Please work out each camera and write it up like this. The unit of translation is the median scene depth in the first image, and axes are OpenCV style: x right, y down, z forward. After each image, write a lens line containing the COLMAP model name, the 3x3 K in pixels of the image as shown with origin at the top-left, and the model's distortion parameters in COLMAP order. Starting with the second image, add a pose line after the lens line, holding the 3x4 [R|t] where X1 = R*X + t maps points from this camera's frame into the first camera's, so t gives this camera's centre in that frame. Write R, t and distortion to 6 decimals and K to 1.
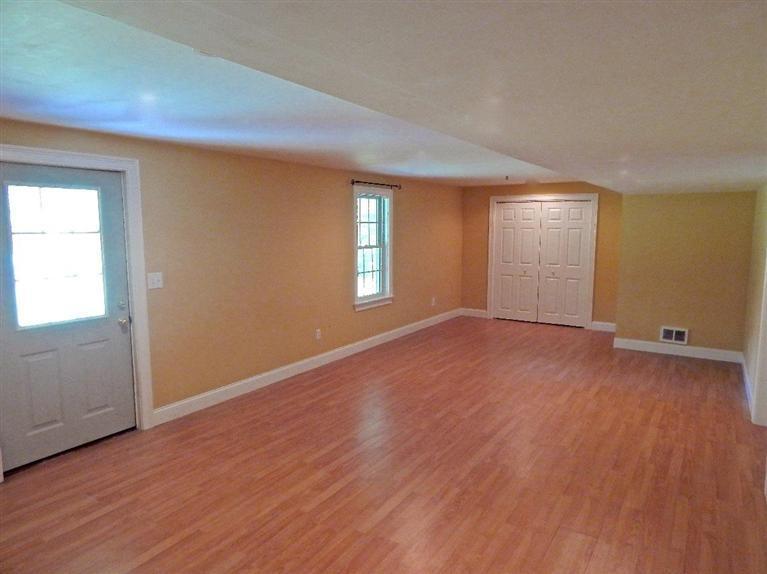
lens RADIAL K [[505.8, 0, 383.5], [0, 505.8, 287.0], [0, 0, 1]] dist [-0.000551, -0.004574]
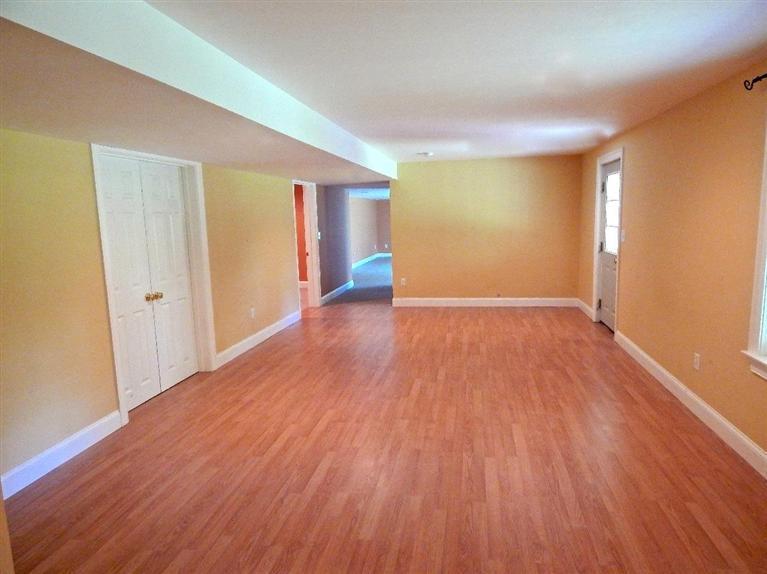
lens RADIAL K [[505.8, 0, 383.5], [0, 505.8, 287.0], [0, 0, 1]] dist [-0.000551, -0.004574]
pose [[-0.919645, 0.084131, -0.383634, 0.585980], [-0.016103, 0.967889, 0.250860, -0.184642], [0.392420, 0.236880, -0.888760, 1.772207]]
